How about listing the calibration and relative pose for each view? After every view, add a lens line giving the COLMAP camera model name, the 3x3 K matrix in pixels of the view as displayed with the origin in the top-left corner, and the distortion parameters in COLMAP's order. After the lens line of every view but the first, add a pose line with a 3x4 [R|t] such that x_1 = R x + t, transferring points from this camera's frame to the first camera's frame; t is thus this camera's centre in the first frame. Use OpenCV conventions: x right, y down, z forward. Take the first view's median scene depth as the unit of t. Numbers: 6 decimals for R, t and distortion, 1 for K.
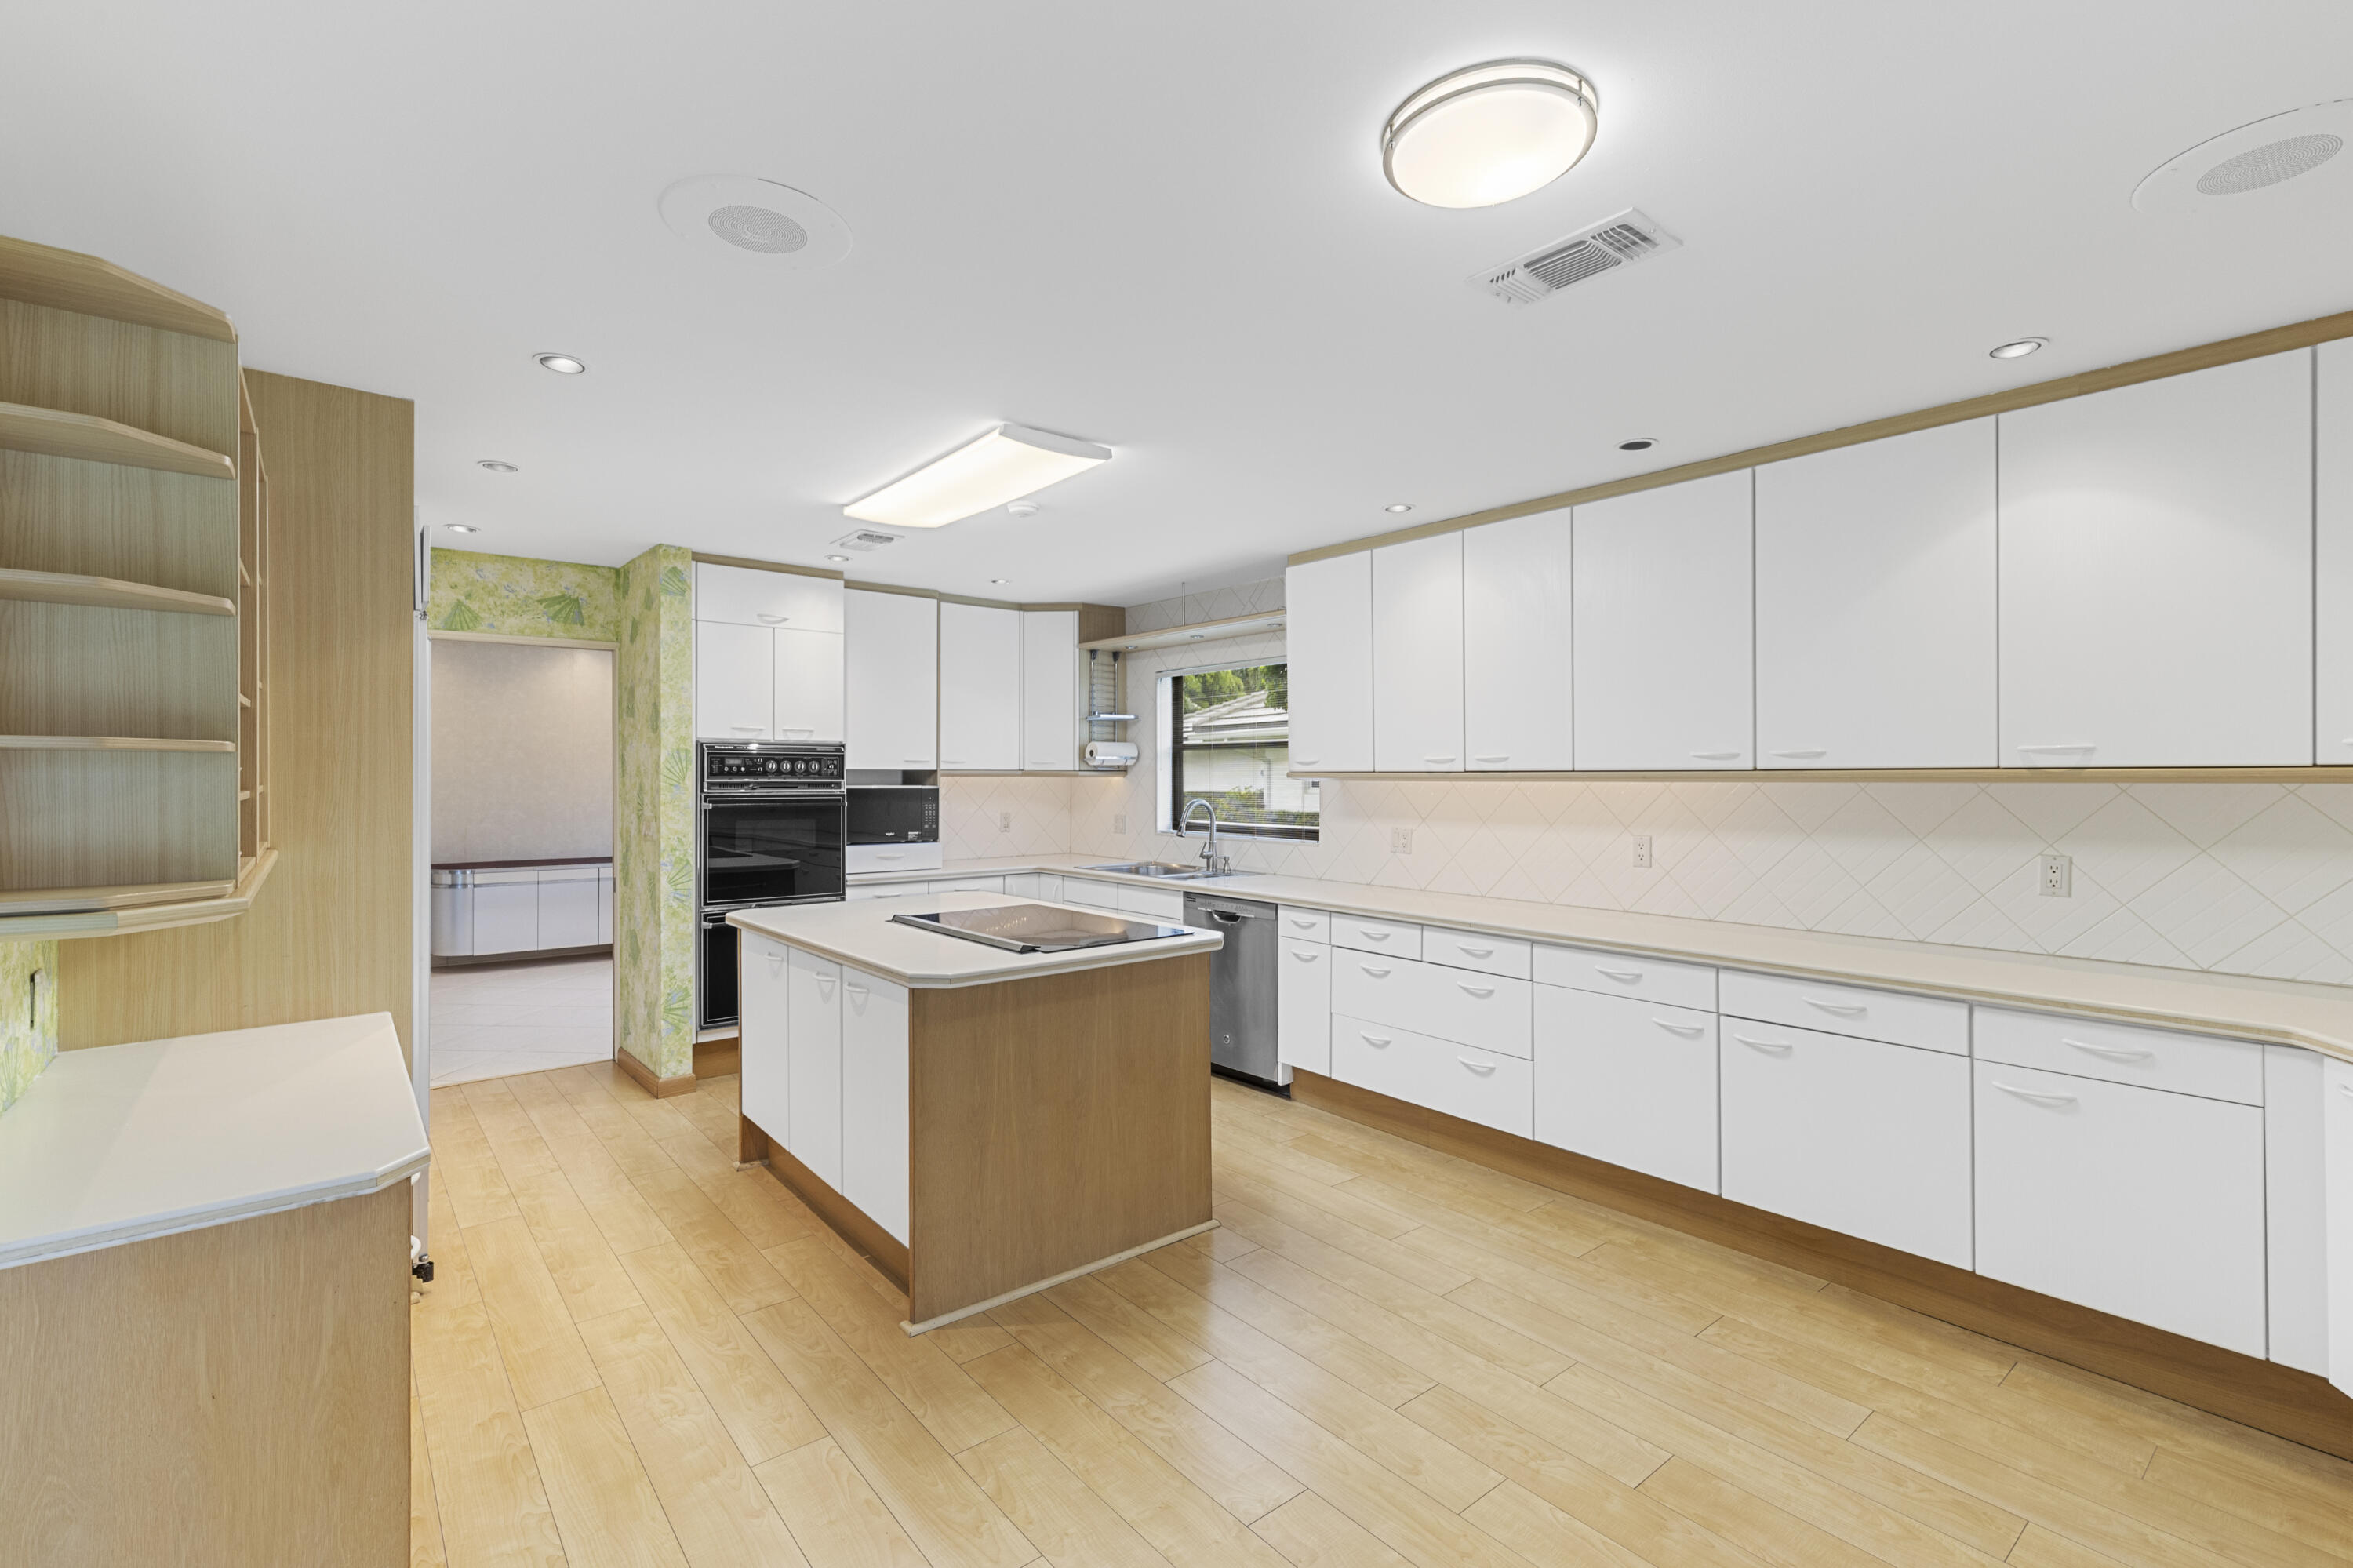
lens RADIAL K [[1070.8, 0, 1176.4], [0, 1070.8, 777.3], [0, 0, 1]] dist [0.002021, -0.000145]
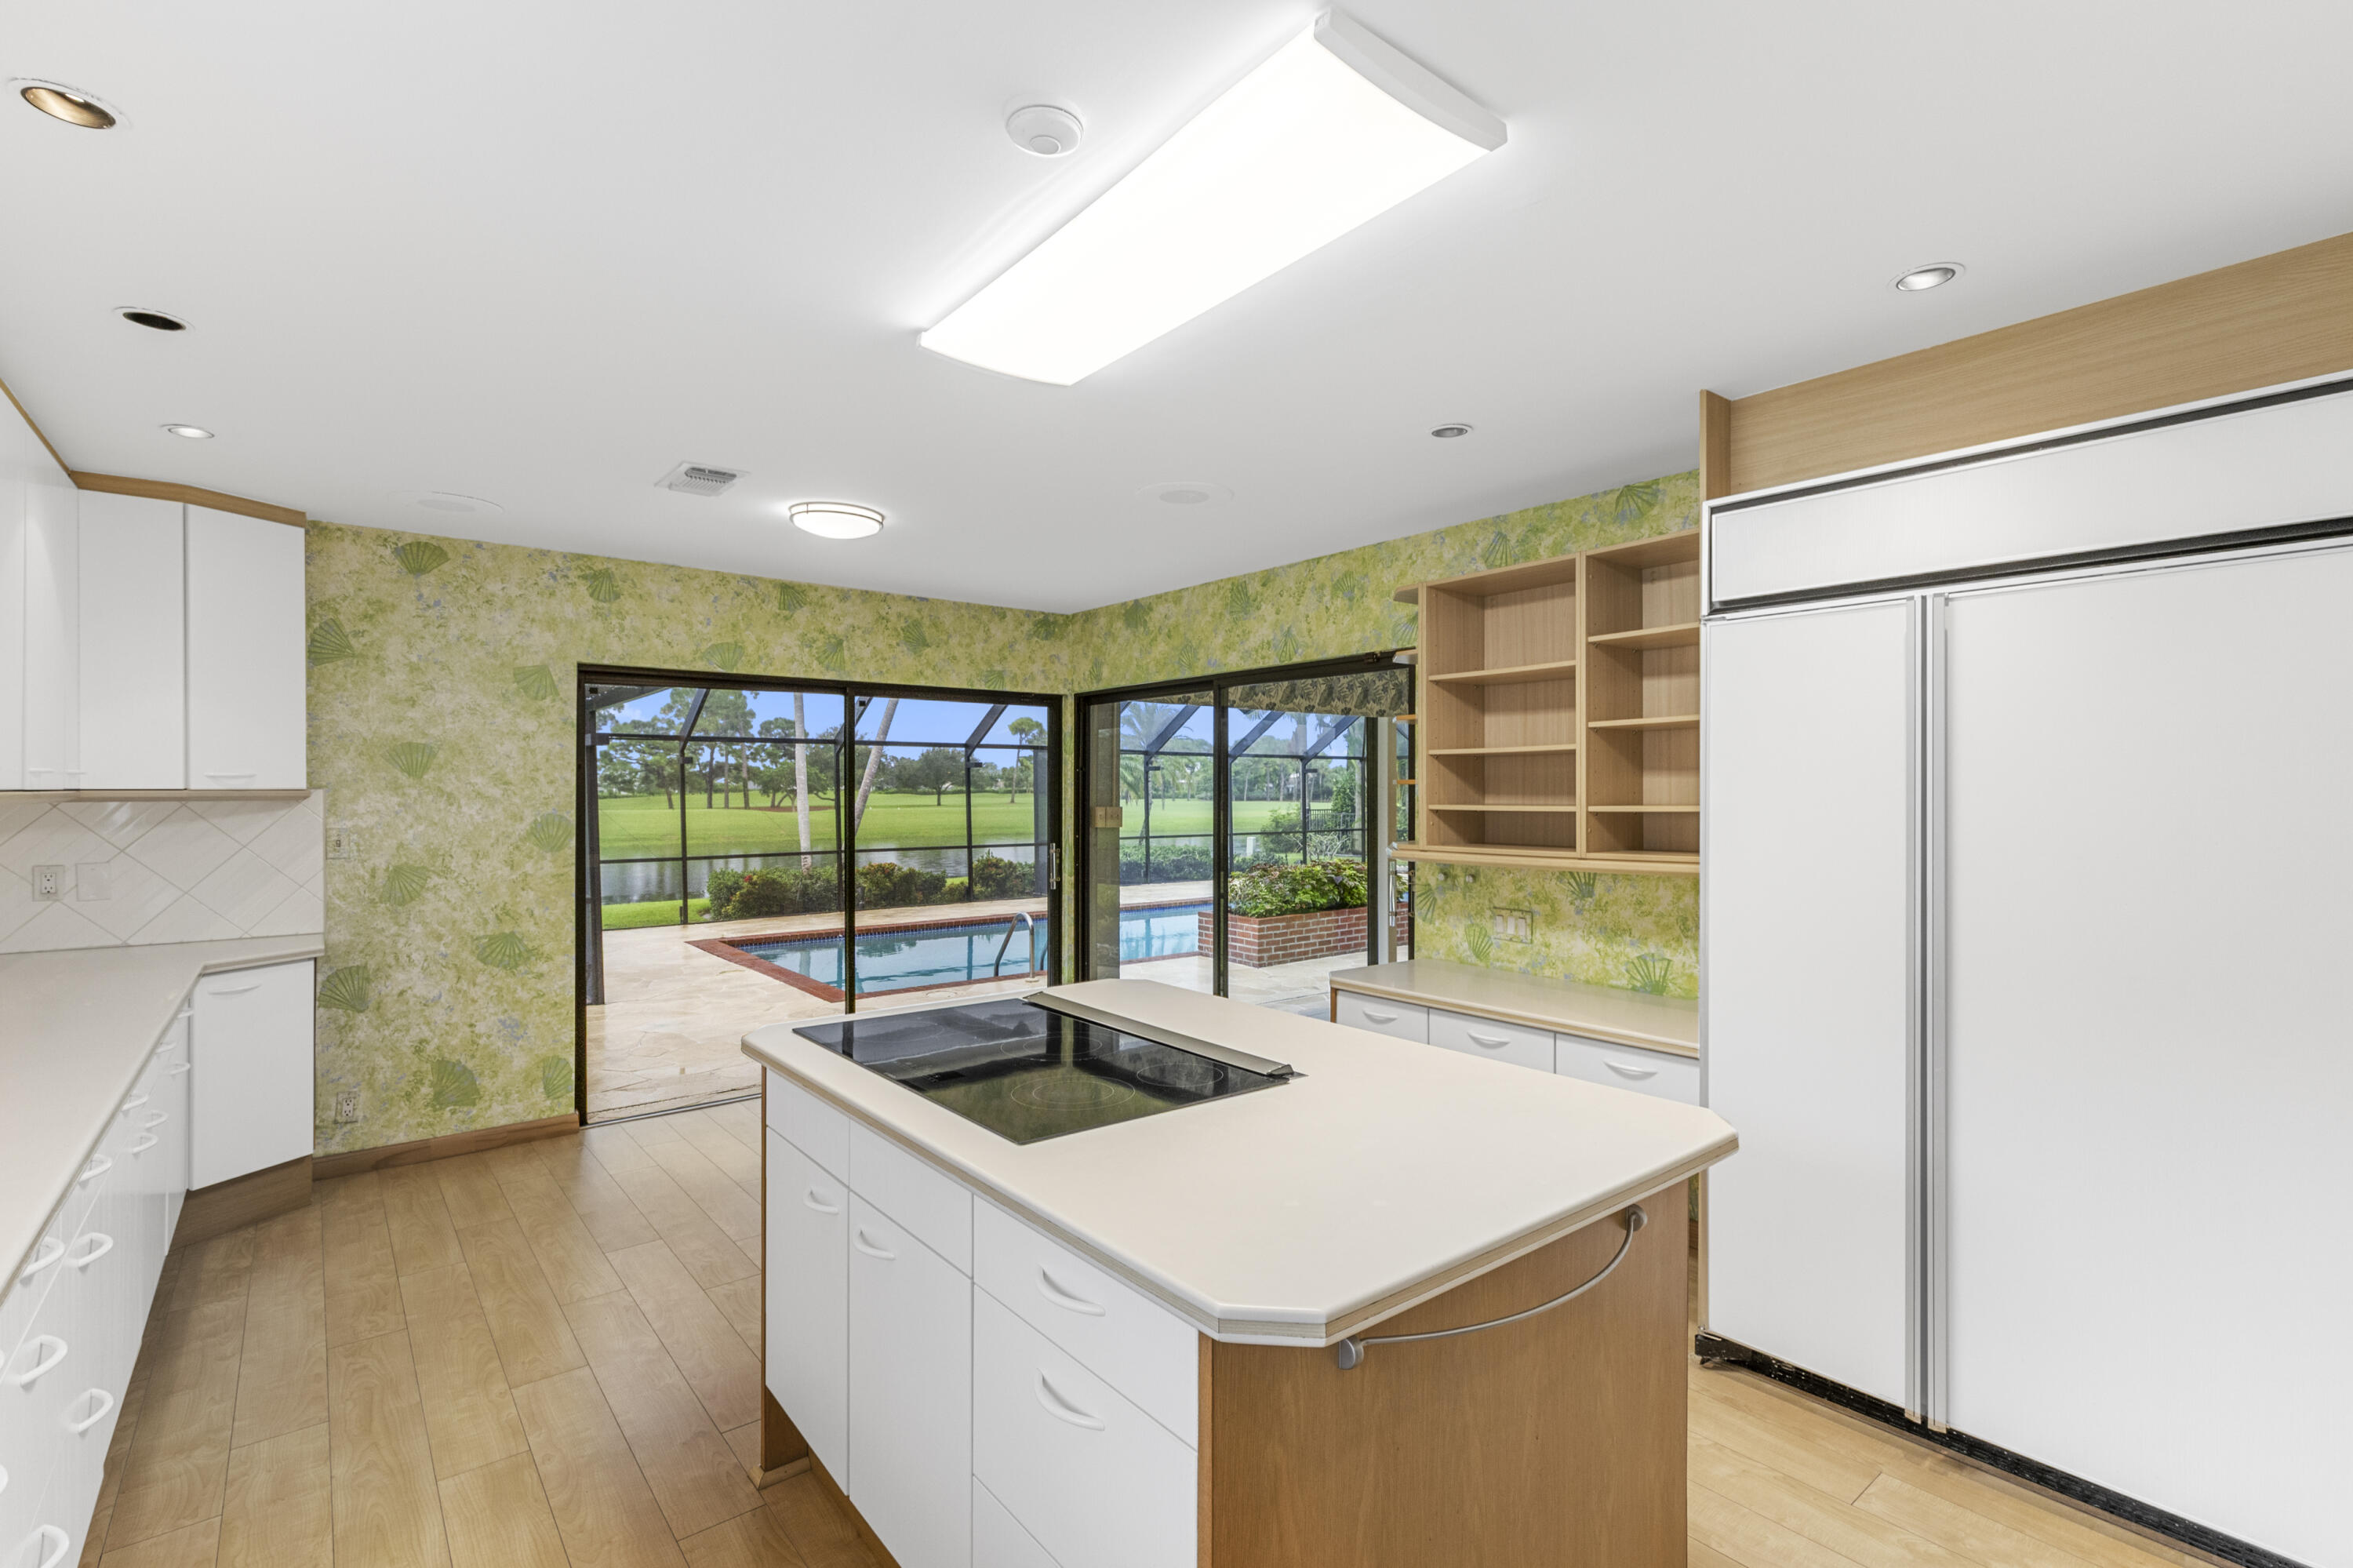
lens RADIAL K [[1070.8, 0, 1186.3], [0, 1070.8, 790.7], [0, 0, 1]] dist [0.002021, -0.000145]
pose [[-0.999998, 0.001709, 0.000889, -0.298263], [0.001710, 0.999997, 0.001753, -0.008640], [-0.000886, 0.001754, -0.999998, 2.142633]]
